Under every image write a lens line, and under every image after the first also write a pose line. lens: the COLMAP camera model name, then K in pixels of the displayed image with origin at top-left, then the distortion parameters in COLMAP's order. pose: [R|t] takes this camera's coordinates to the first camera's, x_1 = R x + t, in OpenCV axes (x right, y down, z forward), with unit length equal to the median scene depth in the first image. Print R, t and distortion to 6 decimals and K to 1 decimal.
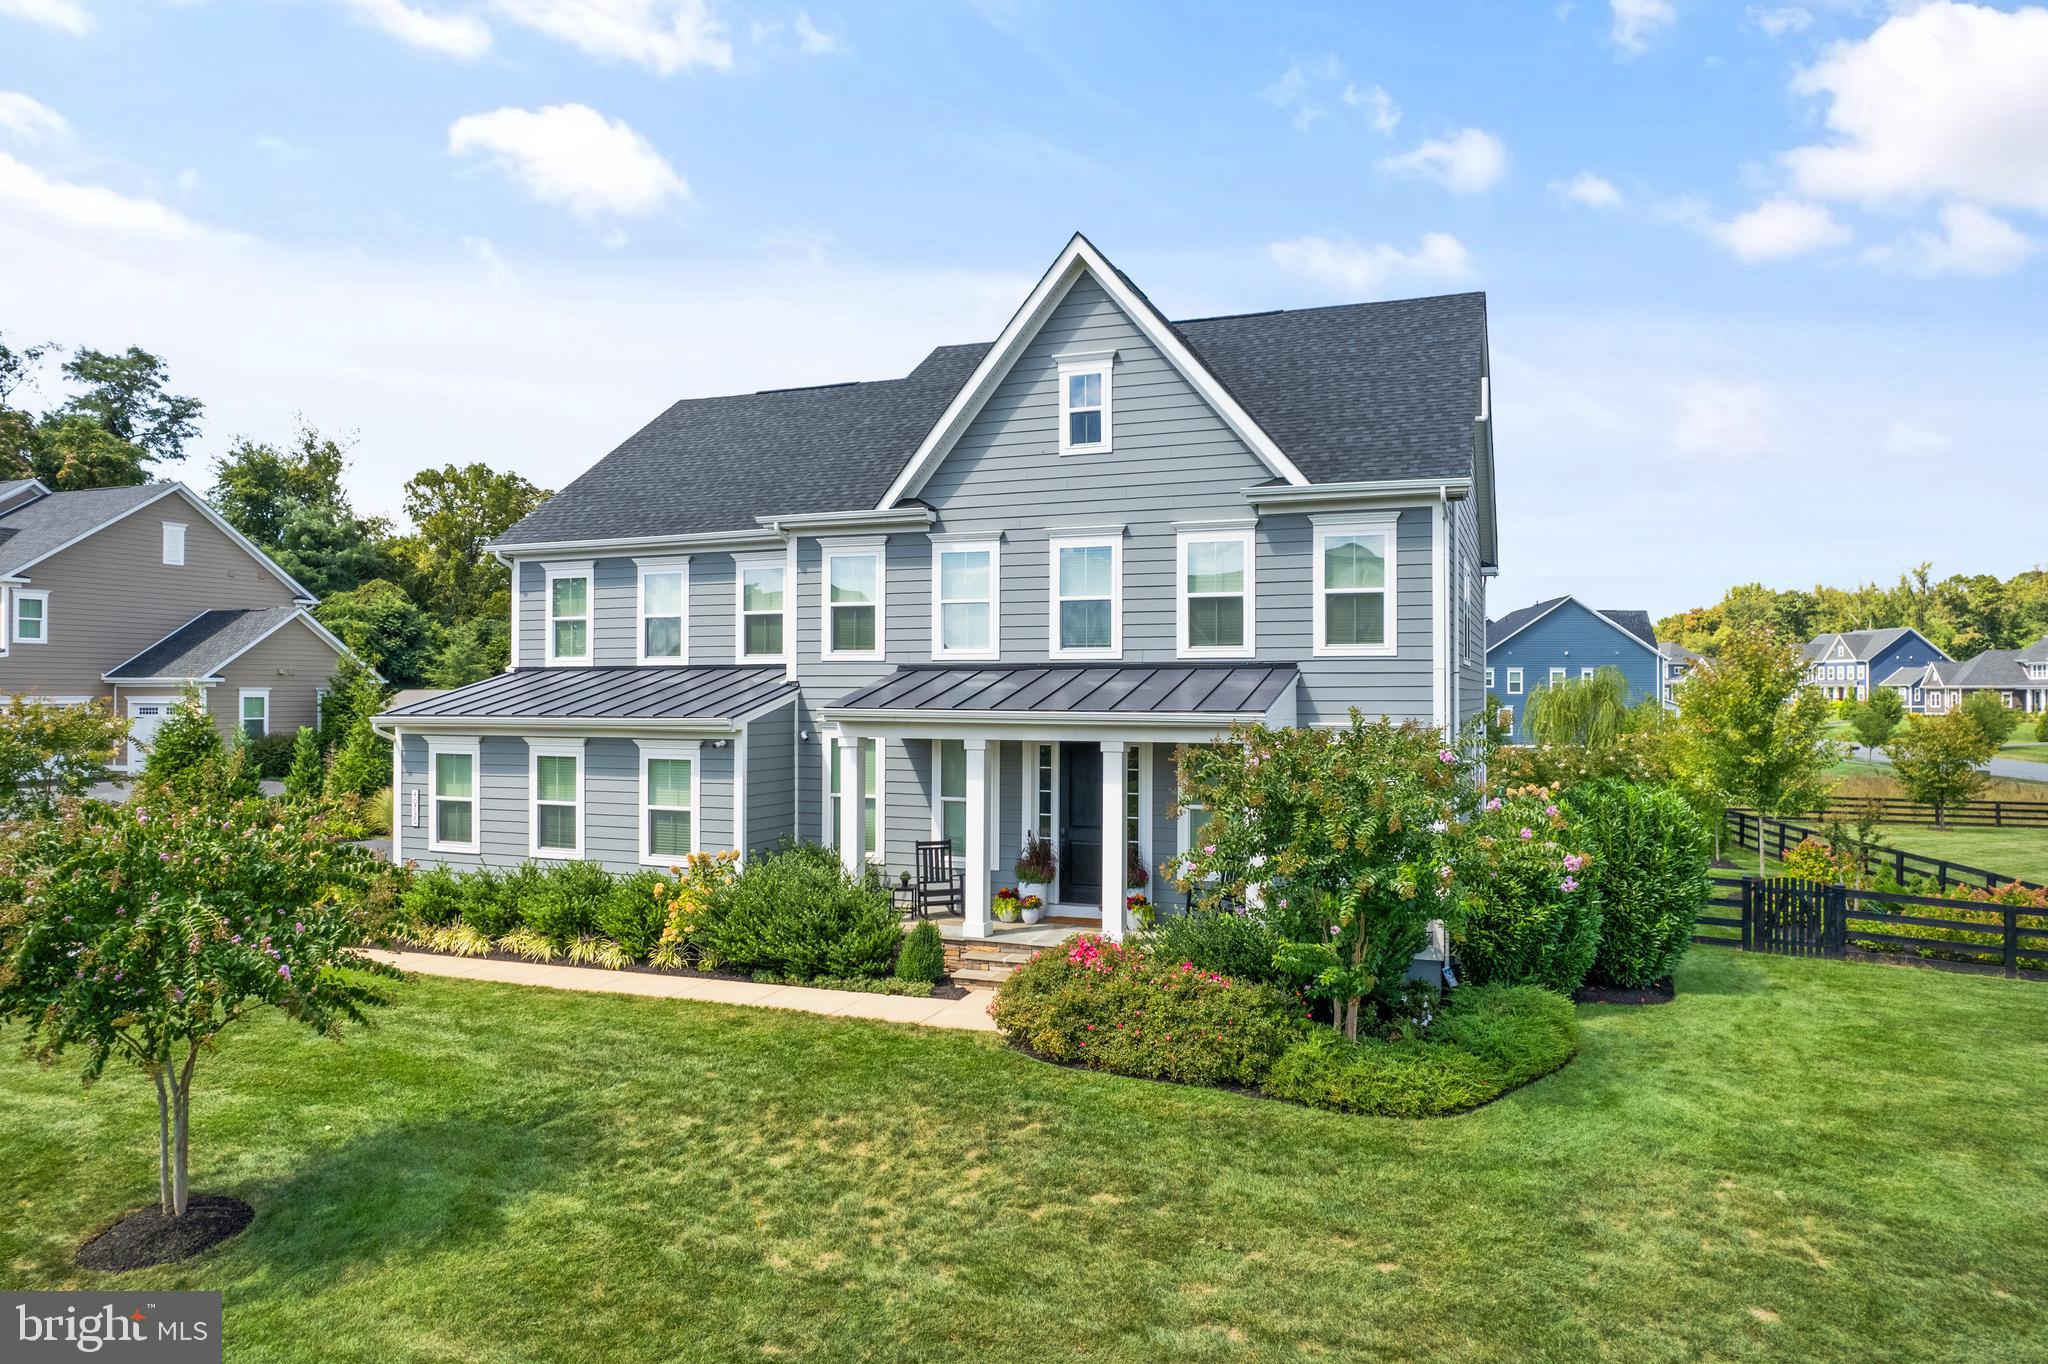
lens RADIAL K [[1323.9, 0, 1024.0], [0, 1323.9, 682.0], [0, 0, 1]] dist [-0.075529, 0.063178]
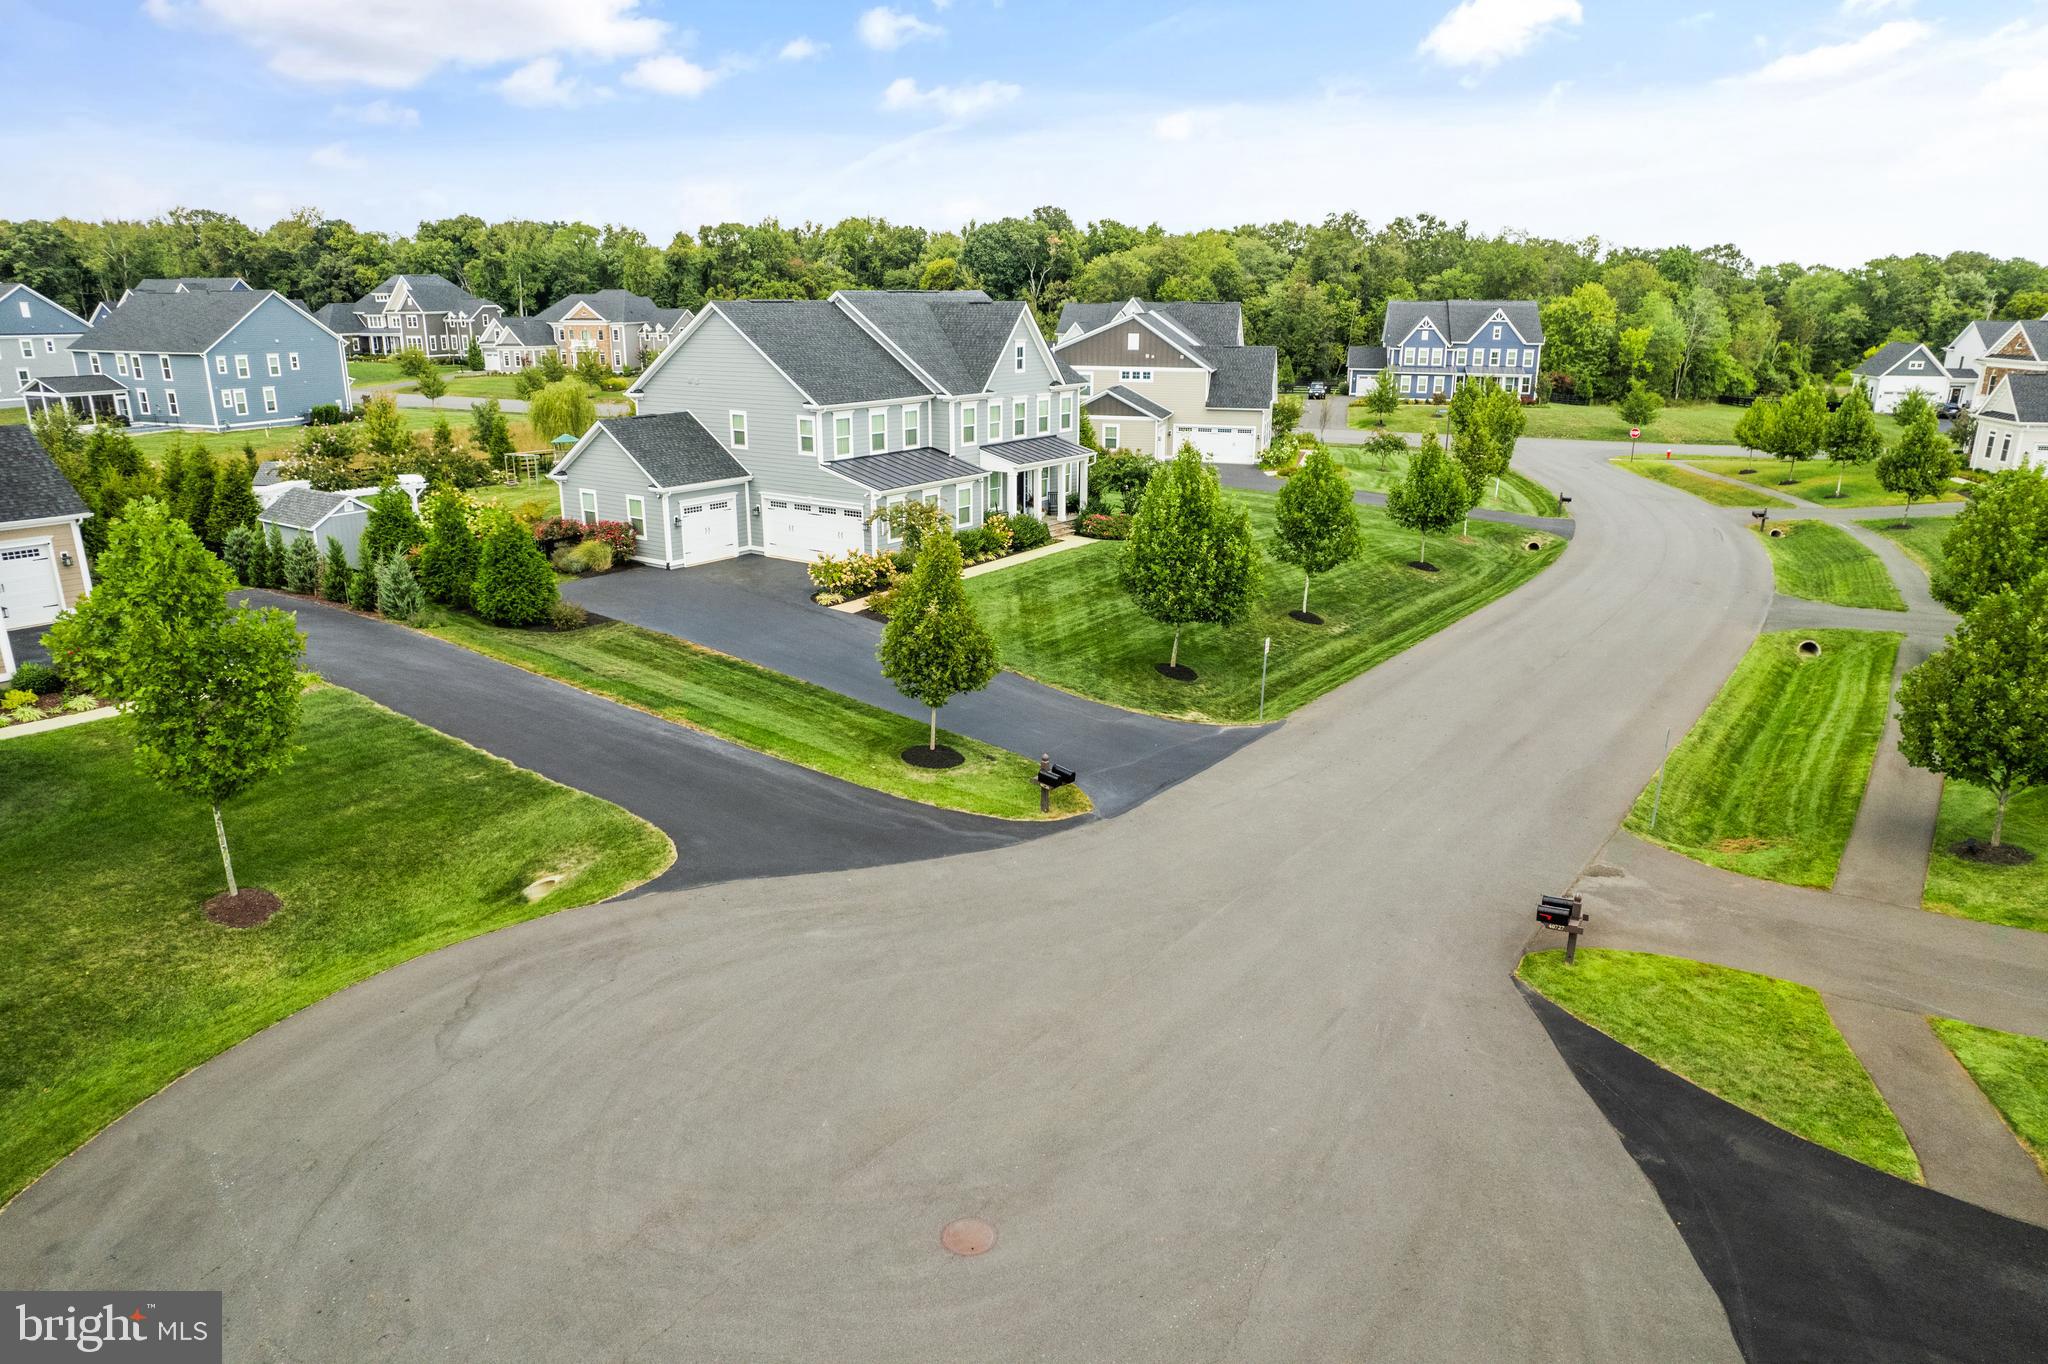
lens RADIAL K [[1304.6, 0, 1022.5], [0, 1304.6, 685.7], [0, 0, 1]] dist [-0.089123, 0.079967]
pose [[0.247266, -0.281696, 0.927096, -2.999736], [-0.012690, 0.955784, 0.293797, -0.365308], [-0.968864, -0.084411, 0.232758, 0.208424]]
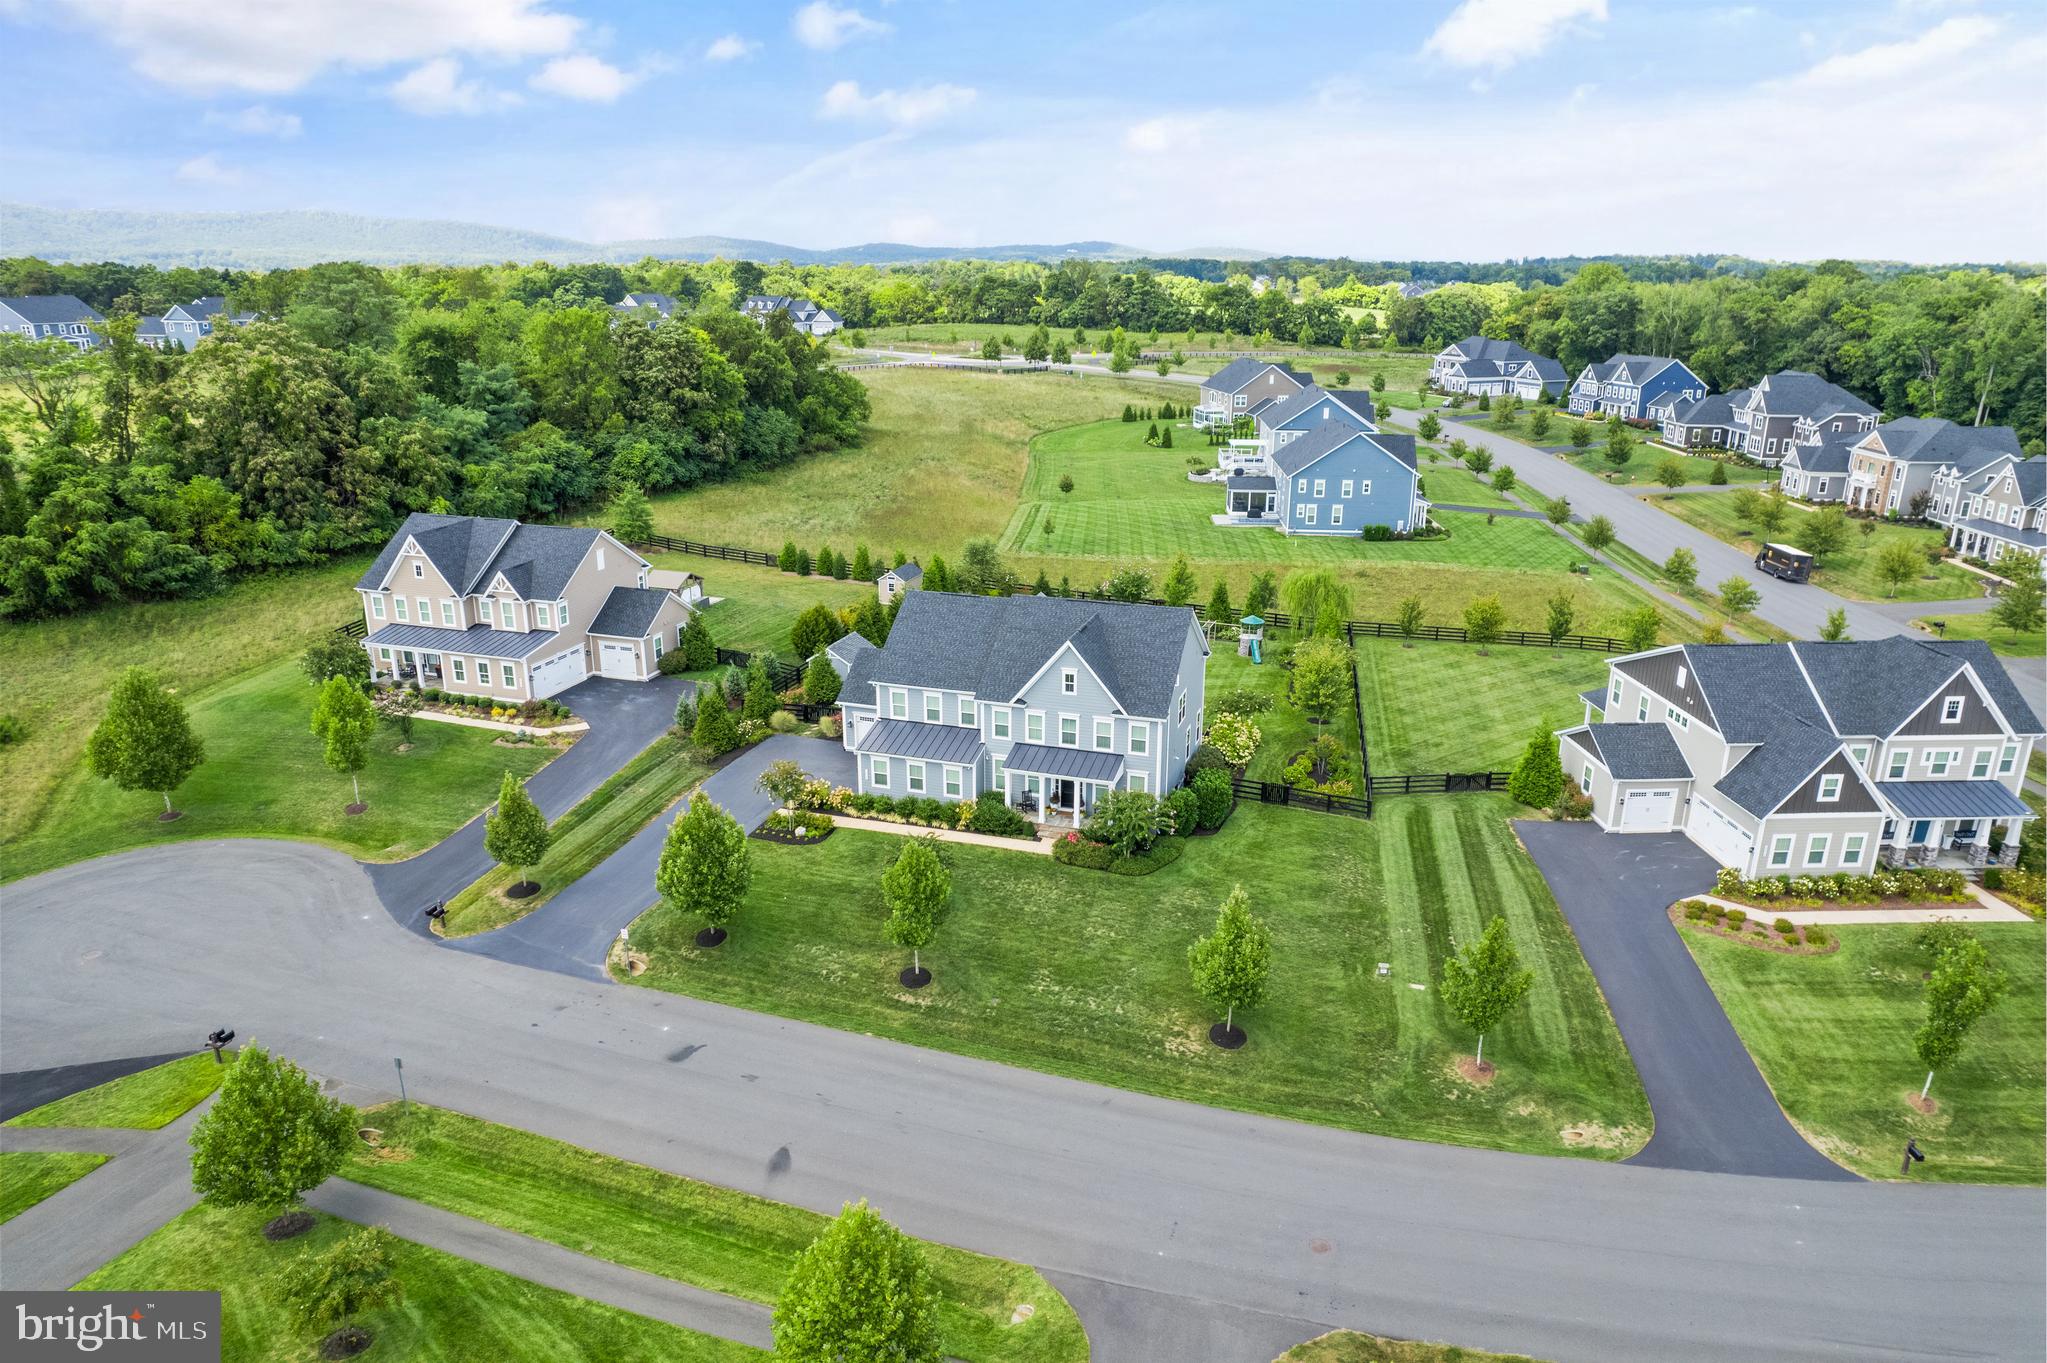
lens RADIAL K [[1304.0, 0, 1022.0], [0, 1304.0, 685.2], [0, 0, 1]] dist [-0.089123, 0.079967]
pose [[0.998261, -0.017425, 0.056318, -0.284852], [-0.001398, 0.948051, 0.318114, -1.333691], [-0.058936, -0.317640, 0.946378, -2.377688]]
